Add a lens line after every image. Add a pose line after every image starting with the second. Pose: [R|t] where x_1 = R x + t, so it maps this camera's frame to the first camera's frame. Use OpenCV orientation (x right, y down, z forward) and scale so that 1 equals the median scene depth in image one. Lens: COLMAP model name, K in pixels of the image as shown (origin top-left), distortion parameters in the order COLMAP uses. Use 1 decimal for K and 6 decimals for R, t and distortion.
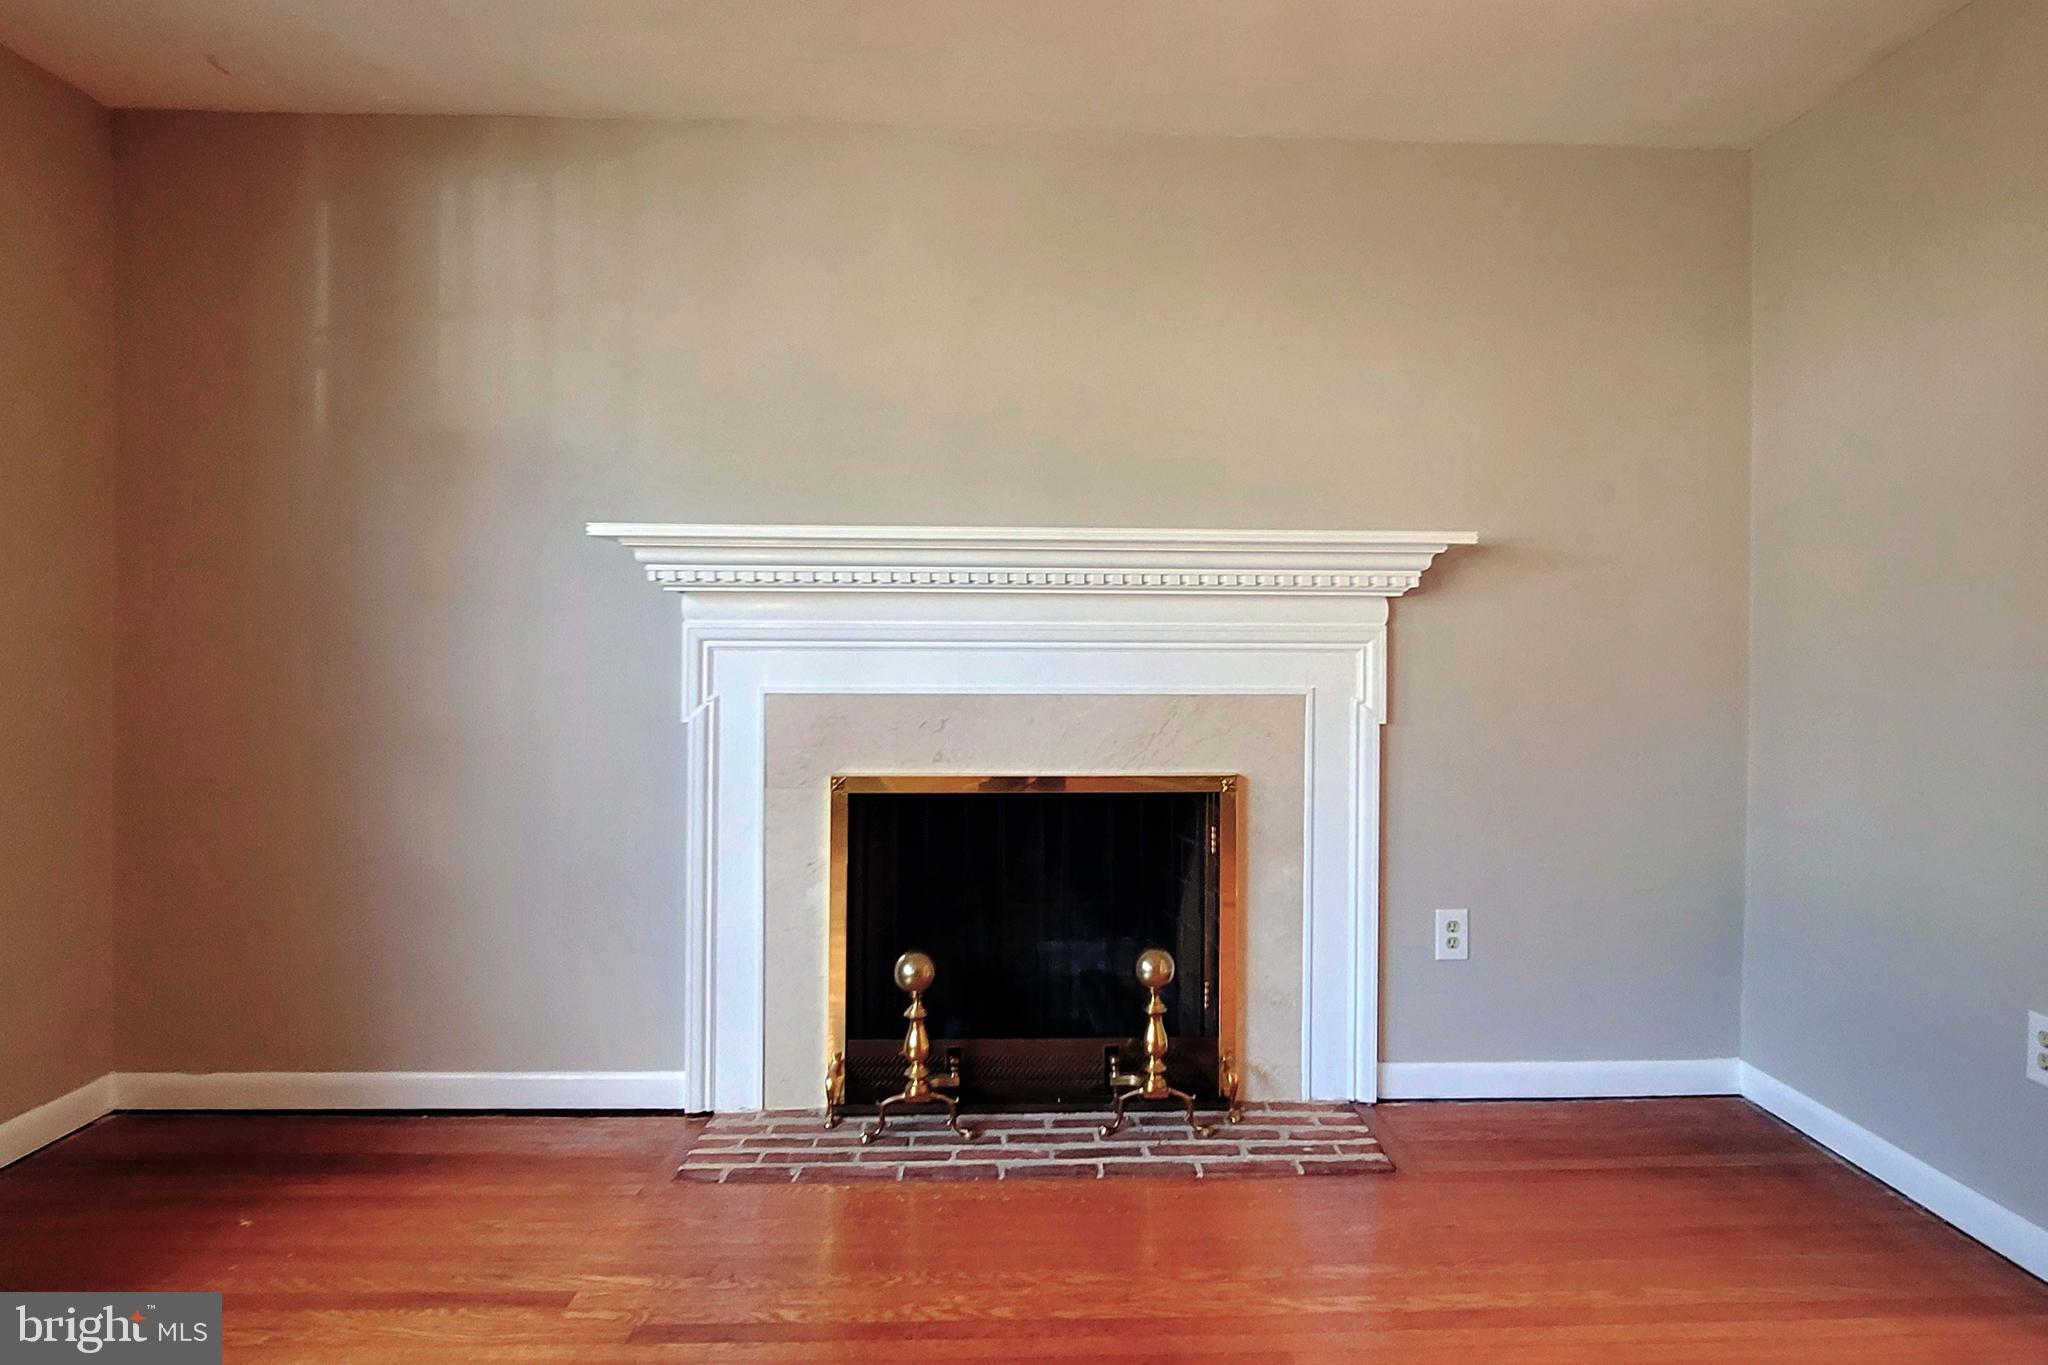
lens RADIAL K [[1307.0, 0, 1014.5], [0, 1307.0, 675.0], [0, 0, 1]] dist [0.026666, -0.000566]
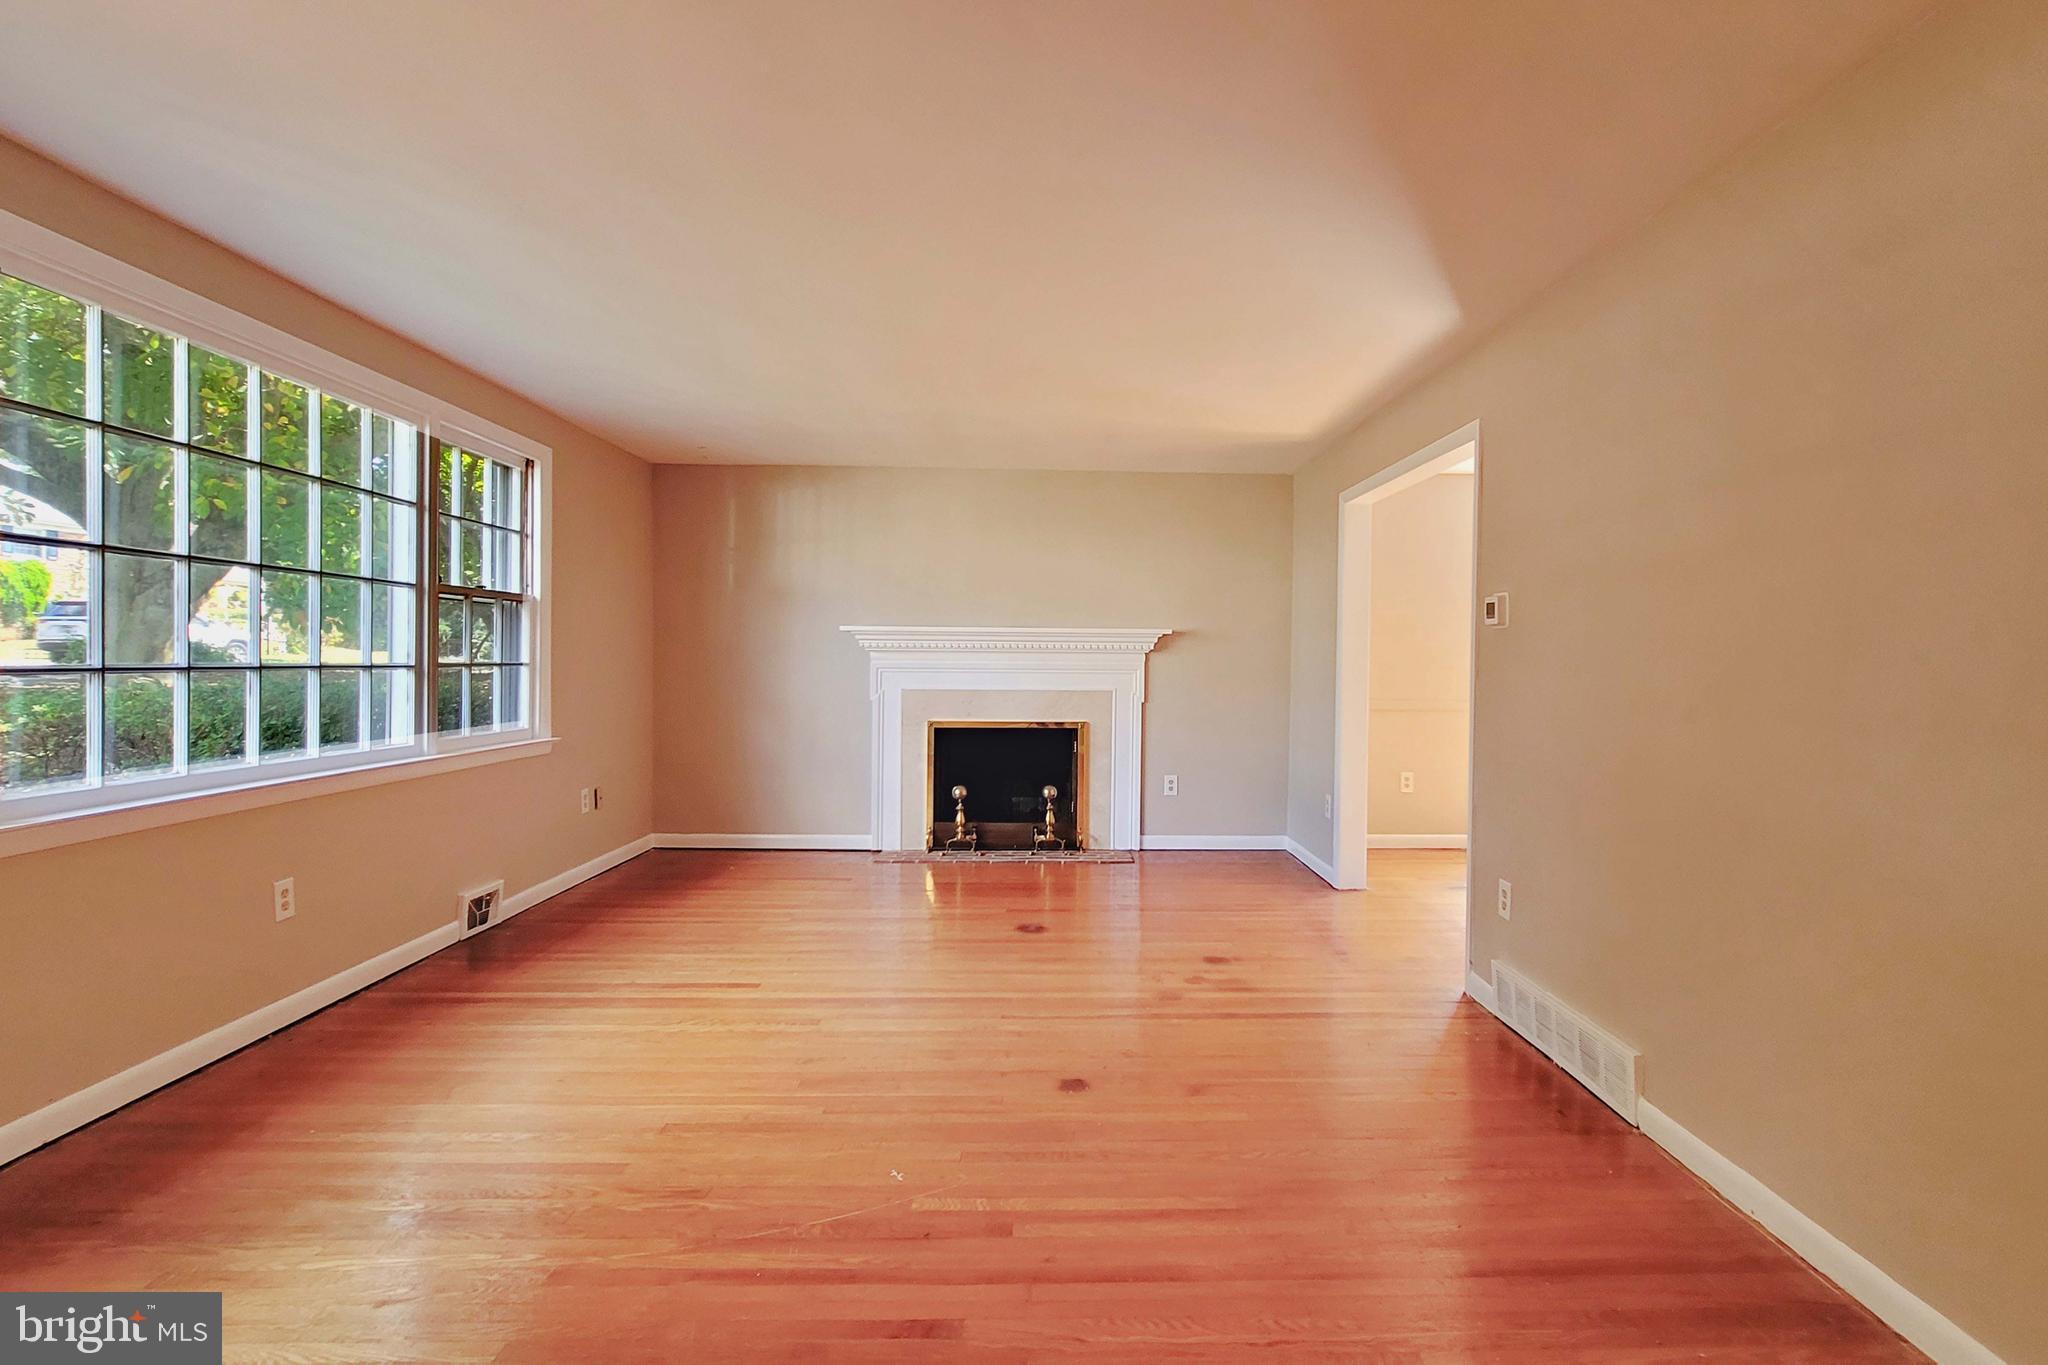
lens RADIAL K [[1017.5, 0, 1021.3], [0, 1017.5, 670.8], [0, 0, 1]] dist [0.000353, -0.000406]
pose [[0.999941, 0.002651, -0.010579, 0.067343], [-0.002757, 0.999946, -0.009988, -0.002912], [0.010551, 0.010017, 0.999894, -1.021132]]
